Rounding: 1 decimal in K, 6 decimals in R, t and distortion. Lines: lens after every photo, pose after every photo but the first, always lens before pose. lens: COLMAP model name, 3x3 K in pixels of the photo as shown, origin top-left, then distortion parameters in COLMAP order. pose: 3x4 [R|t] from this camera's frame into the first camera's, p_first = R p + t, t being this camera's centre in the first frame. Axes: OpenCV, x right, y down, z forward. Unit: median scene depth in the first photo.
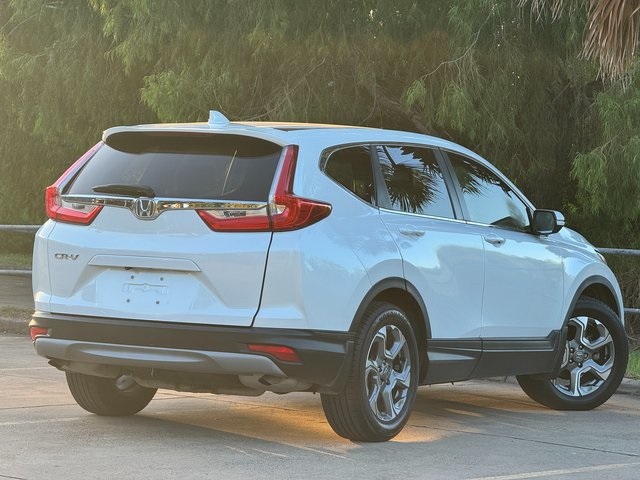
lens RADIAL K [[2286.7, 0, 320.4], [0, 2286.7, 238.1], [0, 0, 1]] dist [0.249924, 0.000000]
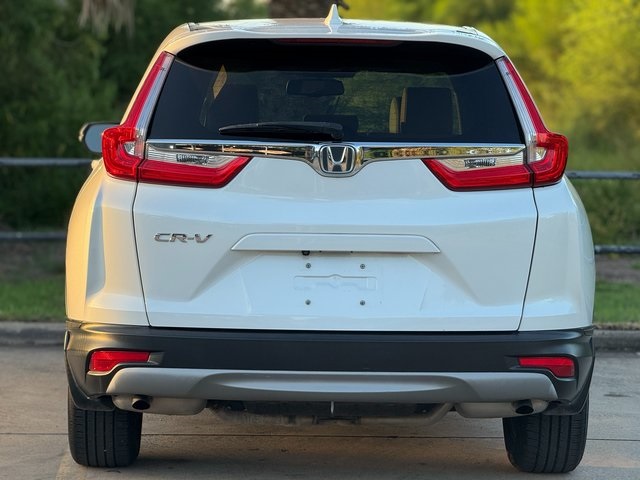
lens RADIAL K [[2286.7, 0, 311.1], [0, 2286.7, 213.6], [0, 0, 1]] dist [0.249924, 0.000000]
pose [[0.858928, -0.047600, 0.509879, -0.414327], [0.030020, 0.998639, 0.042657, -0.025549], [-0.511215, -0.021333, 0.859188, 0.447073]]
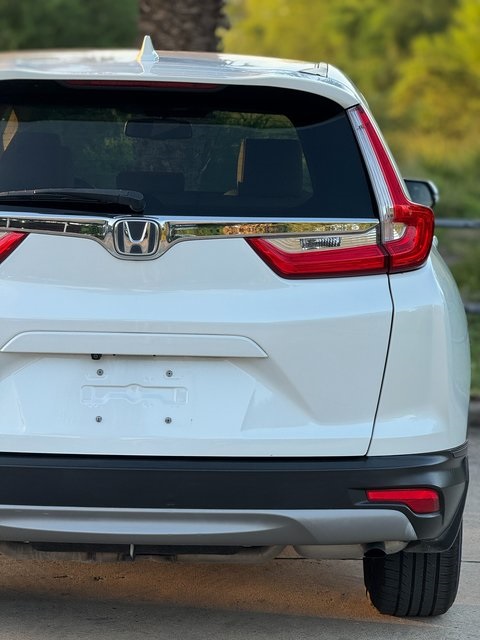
lens RADIAL K [[2286.7, 0, 244.9], [0, 2286.7, 321.9], [0, 0, 1]] dist [0.249924, 0.000000]
pose [[0.862346, -0.061763, 0.502538, -0.312016], [0.021409, 0.996092, 0.085684, -0.037371], [-0.505866, -0.063131, 0.860299, 0.550913]]
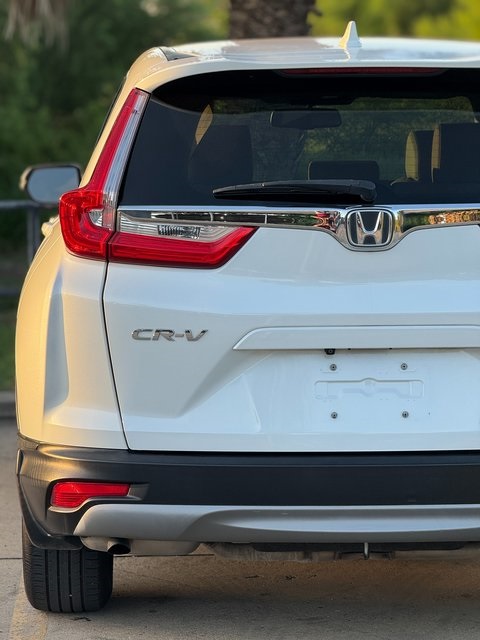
lens RADIAL K [[2286.7, 0, 240.2], [0, 2286.7, 322.9], [0, 0, 1]] dist [0.249924, 0.000000]
pose [[0.856632, -0.090634, 0.507904, -0.353646], [0.051463, 0.994550, 0.090677, -0.038975], [-0.513354, -0.051539, 0.856628, 0.590262]]
